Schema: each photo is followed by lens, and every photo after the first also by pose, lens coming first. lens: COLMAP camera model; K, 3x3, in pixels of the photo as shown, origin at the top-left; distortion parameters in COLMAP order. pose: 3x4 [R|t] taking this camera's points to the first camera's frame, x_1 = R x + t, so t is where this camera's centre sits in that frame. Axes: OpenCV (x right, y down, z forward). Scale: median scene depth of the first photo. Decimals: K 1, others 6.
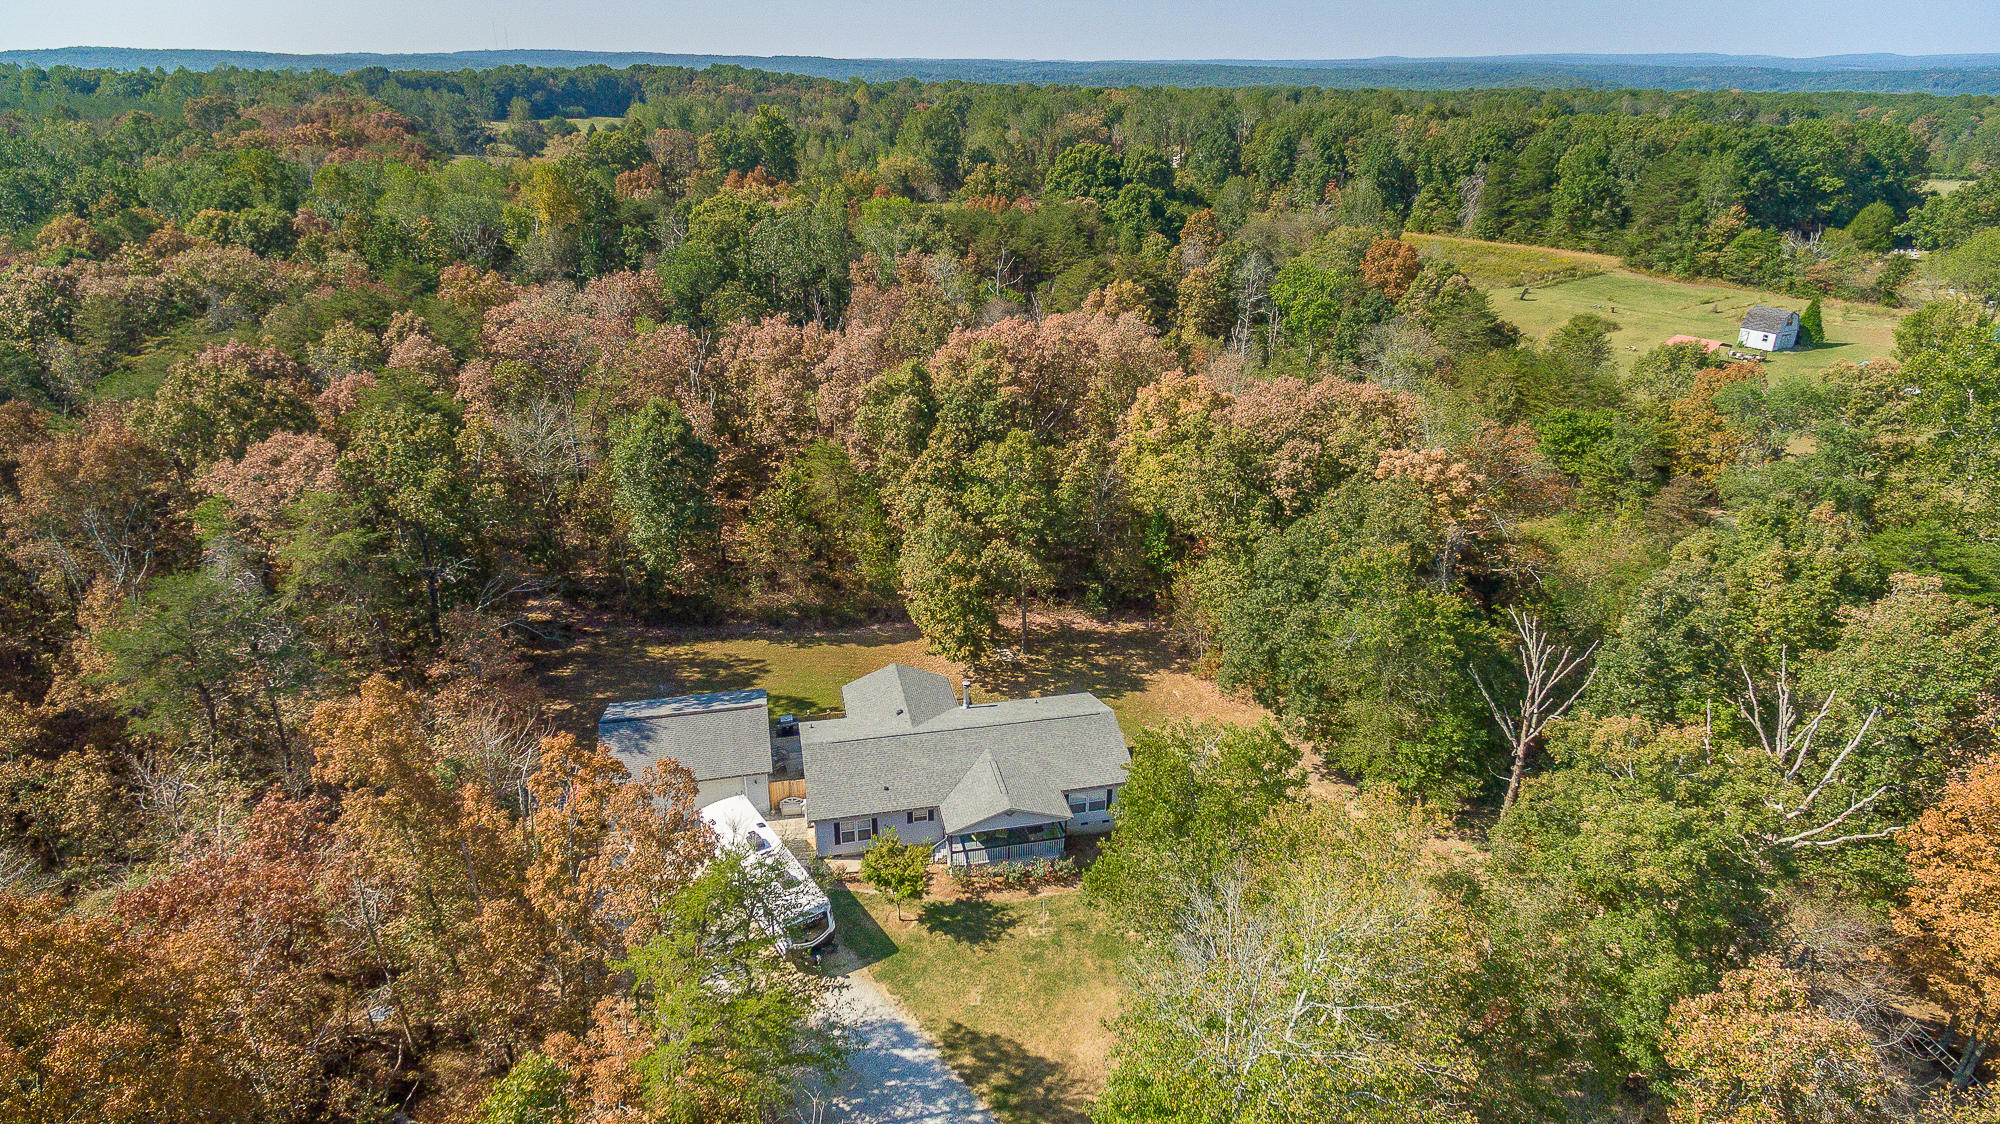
lens RADIAL K [[1114.2, 0, 995.5], [0, 1114.2, 564.9], [0, 0, 1]] dist [-0.000974, -0.000607]
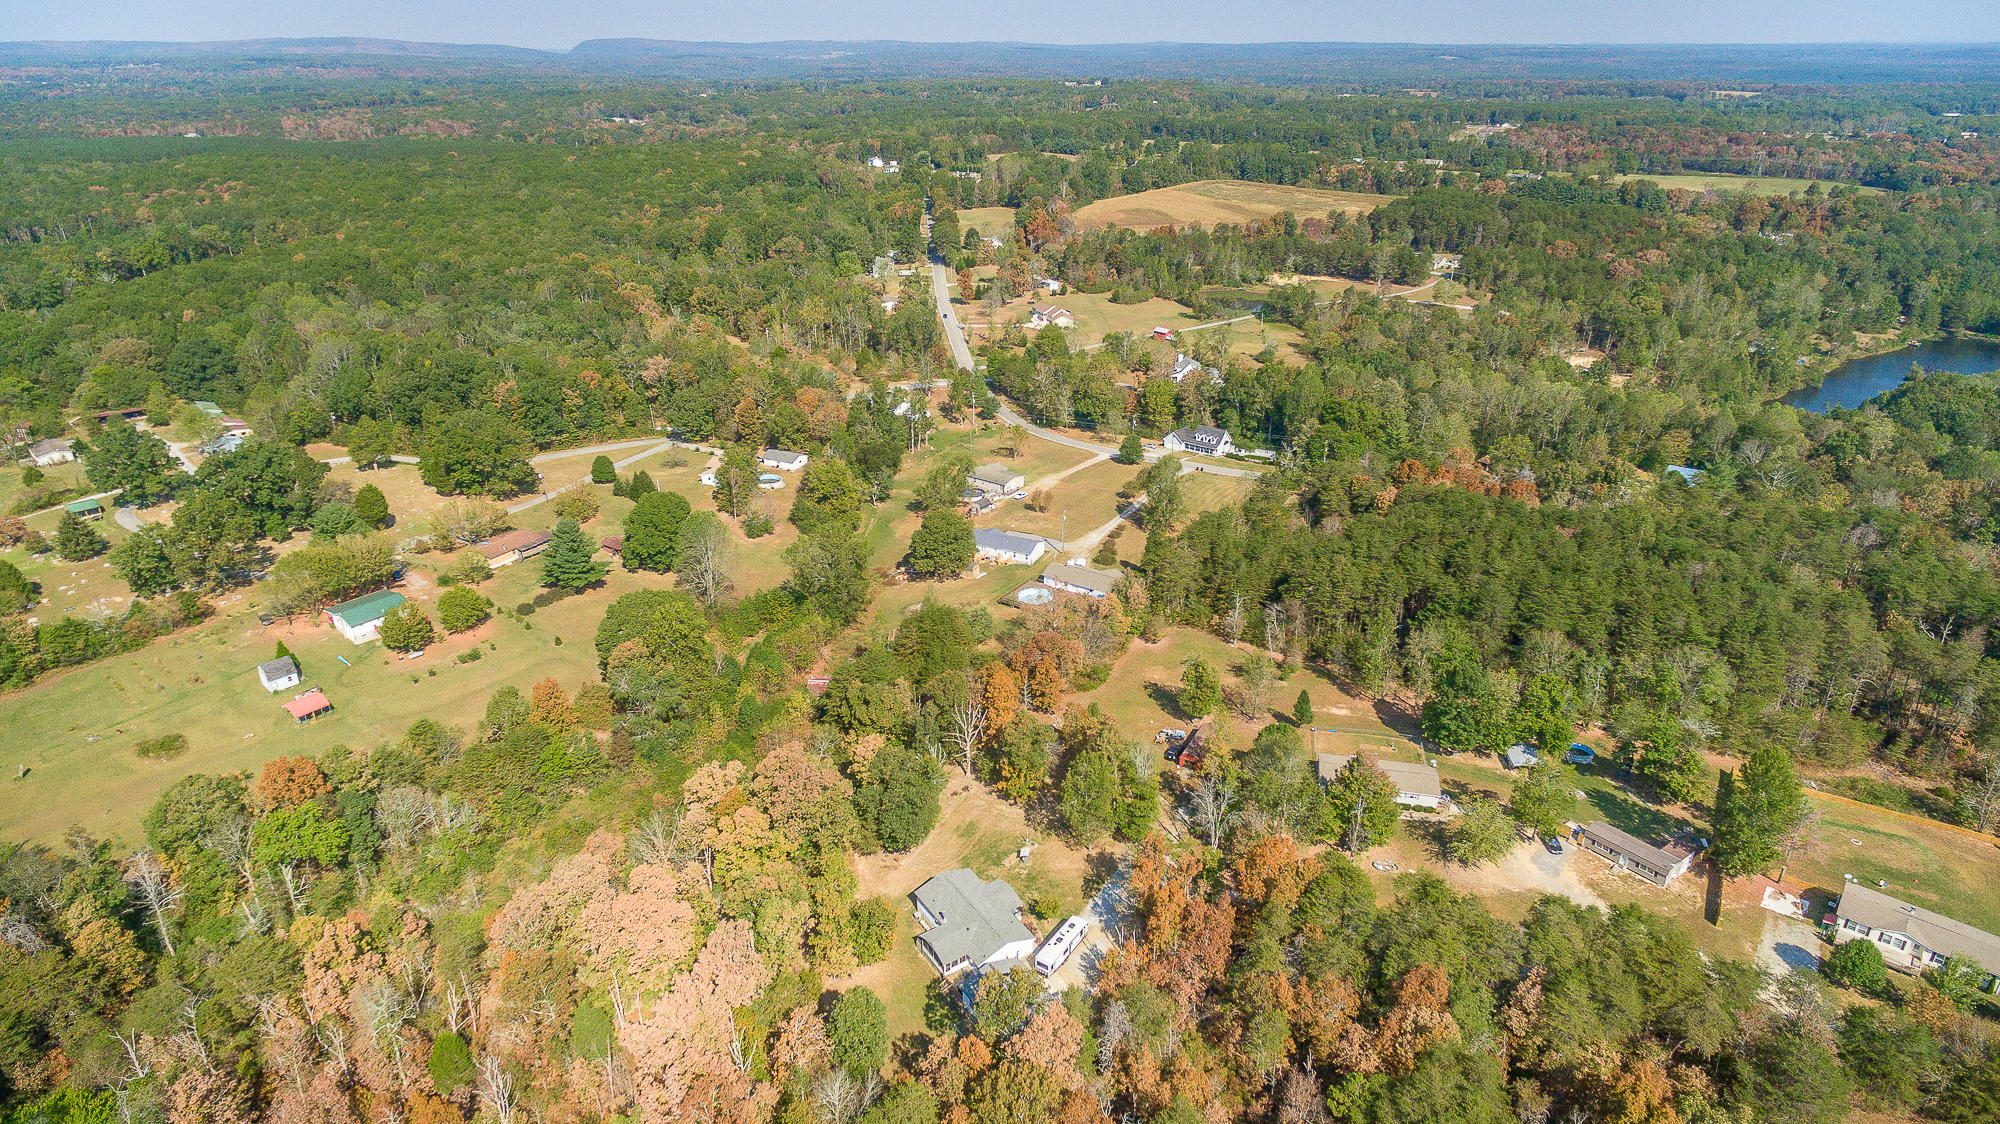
lens RADIAL K [[1114.2, 0, 1001.2], [0, 1114.2, 555.4], [0, 0, 1]] dist [-0.000974, -0.000607]
pose [[-0.367306, -0.377483, 0.850055, -1.421388], [0.375118, 0.776190, 0.506769, -1.293153], [-0.851101, 0.505010, -0.143498, 0.671548]]
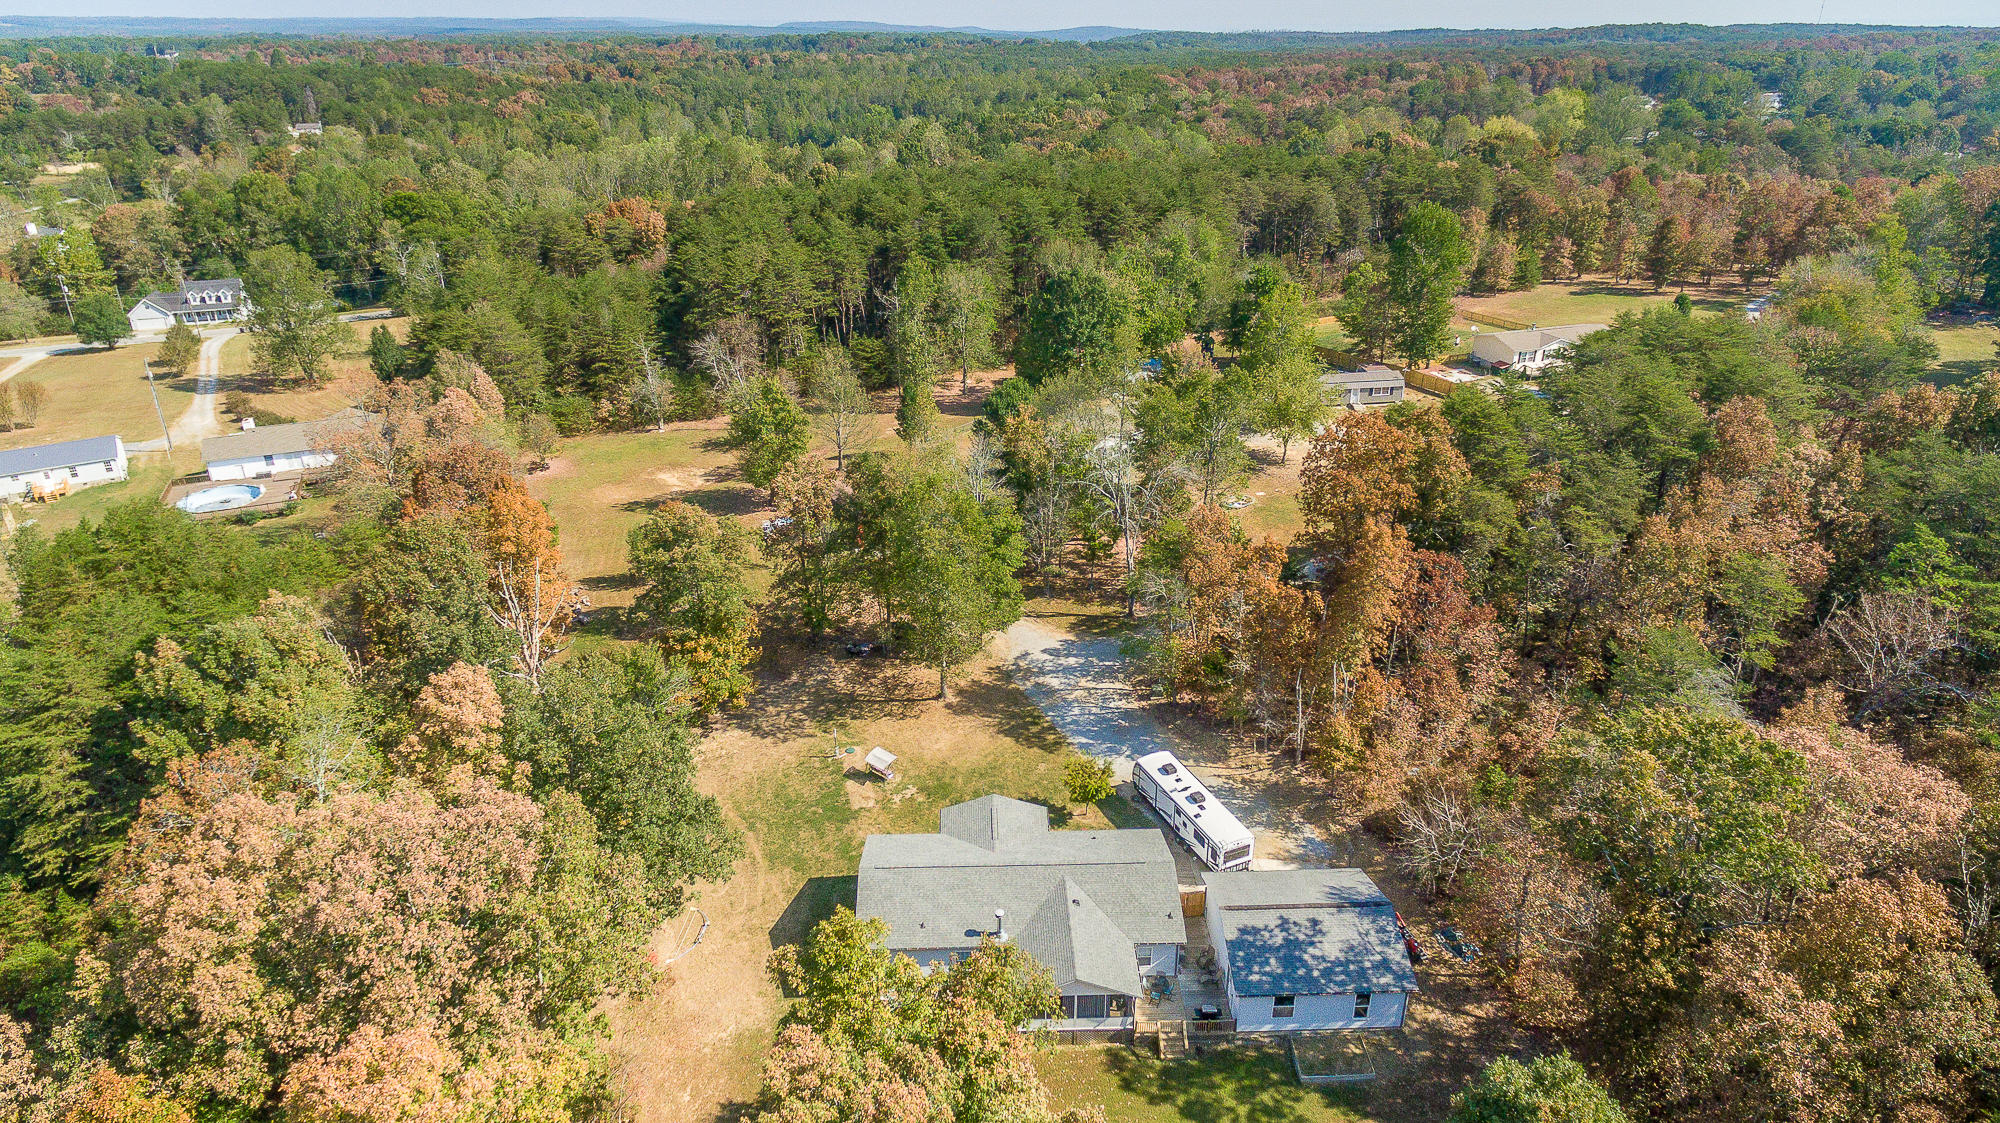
lens RADIAL K [[1158.4, 0, 997.3], [0, 1158.4, 559.7], [0, 0, 1]] dist [0.002854, -0.001366]
pose [[-0.984249, -0.068338, 0.163043, -0.121874], [0.076770, 0.665545, 0.742399, -0.601008], [-0.159246, 0.743223, -0.649816, 1.094061]]
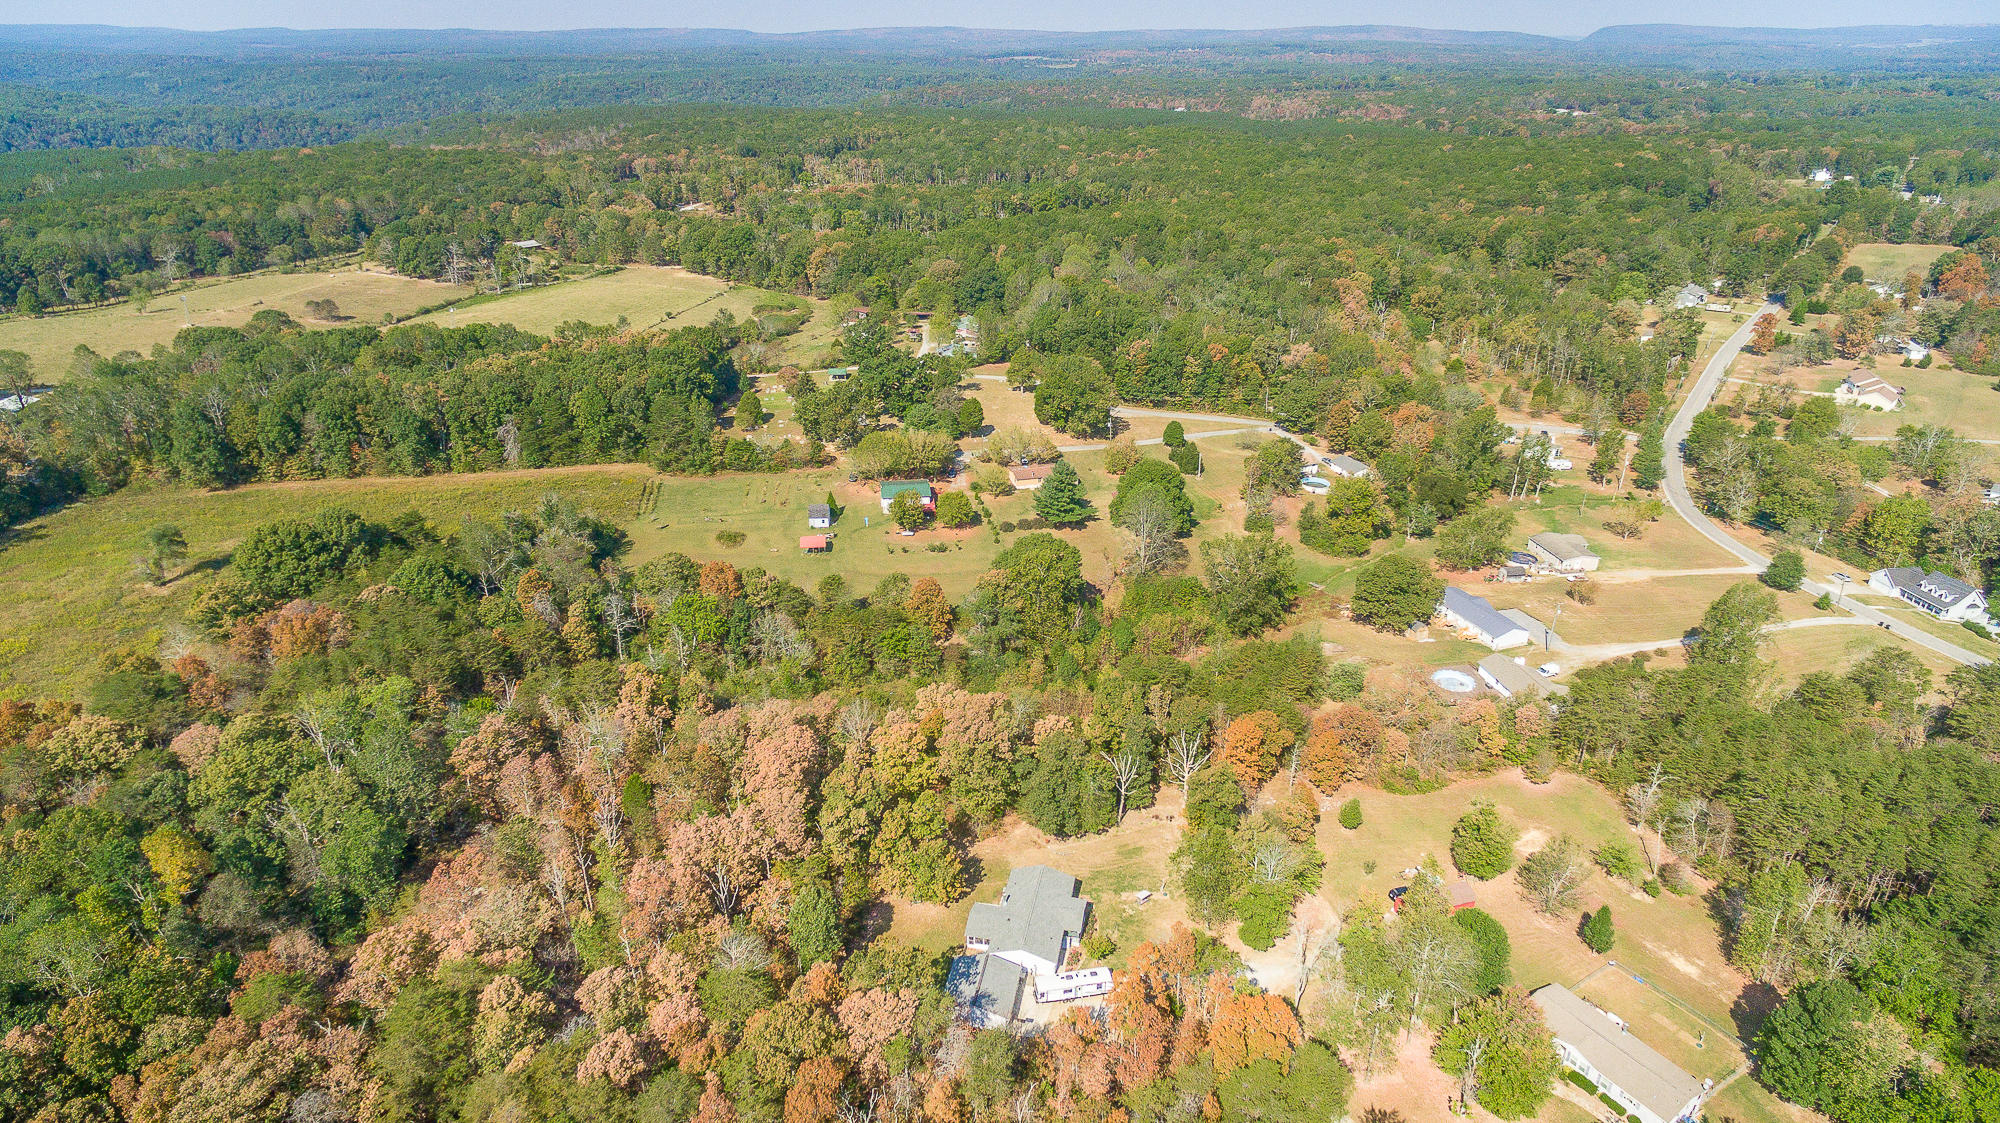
lens RADIAL K [[1114.2, 0, 1001.8], [0, 1114.2, 558.0], [0, 0, 1]] dist [-0.000974, -0.000607]
pose [[0.396686, -0.382260, 0.834576, -1.388785], [0.367344, 0.899303, 0.237303, -0.884923], [-0.841248, 0.212441, 0.497162, -0.274879]]
